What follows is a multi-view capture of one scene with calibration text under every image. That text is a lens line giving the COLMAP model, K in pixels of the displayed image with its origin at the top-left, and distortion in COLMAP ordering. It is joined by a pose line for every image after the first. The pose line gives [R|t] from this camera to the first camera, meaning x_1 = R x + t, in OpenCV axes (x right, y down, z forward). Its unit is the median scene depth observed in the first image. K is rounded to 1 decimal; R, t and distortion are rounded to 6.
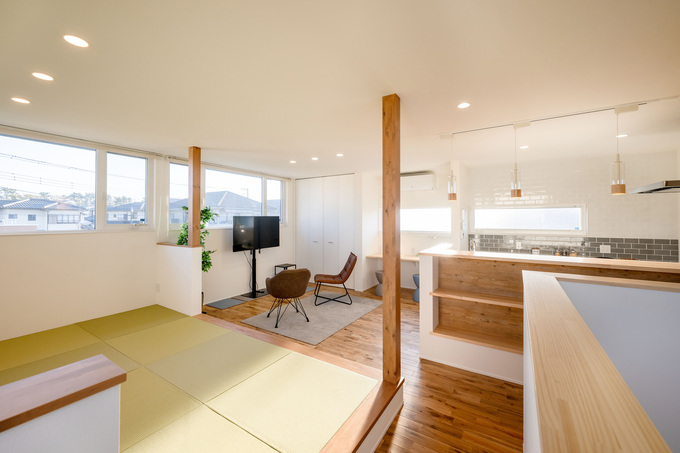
lens RADIAL K [[277.3, 0, 332.0], [0, 277.3, 216.6], [0, 0, 1]] dist [-0.001924, -0.000095]
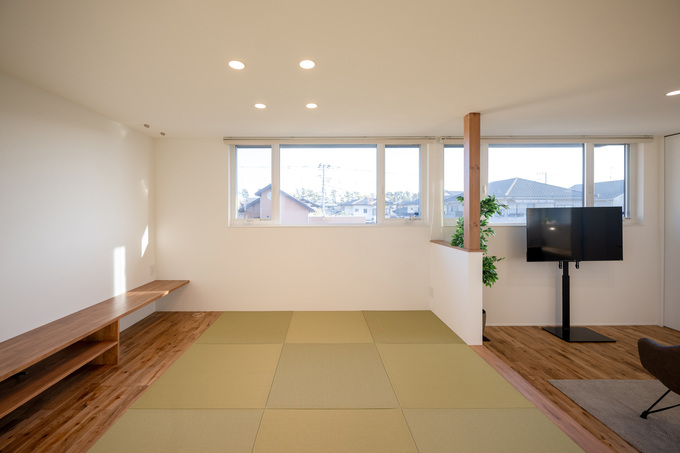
lens RADIAL K [[277.3, 0, 332.0], [0, 277.3, 216.6], [0, 0, 1]] dist [-0.001924, -0.000095]
pose [[0.583764, 0.009282, -0.811870, -0.100491], [0.013808, 0.999677, 0.021358, -0.002140], [0.811806, -0.023678, 0.583447, 0.232703]]
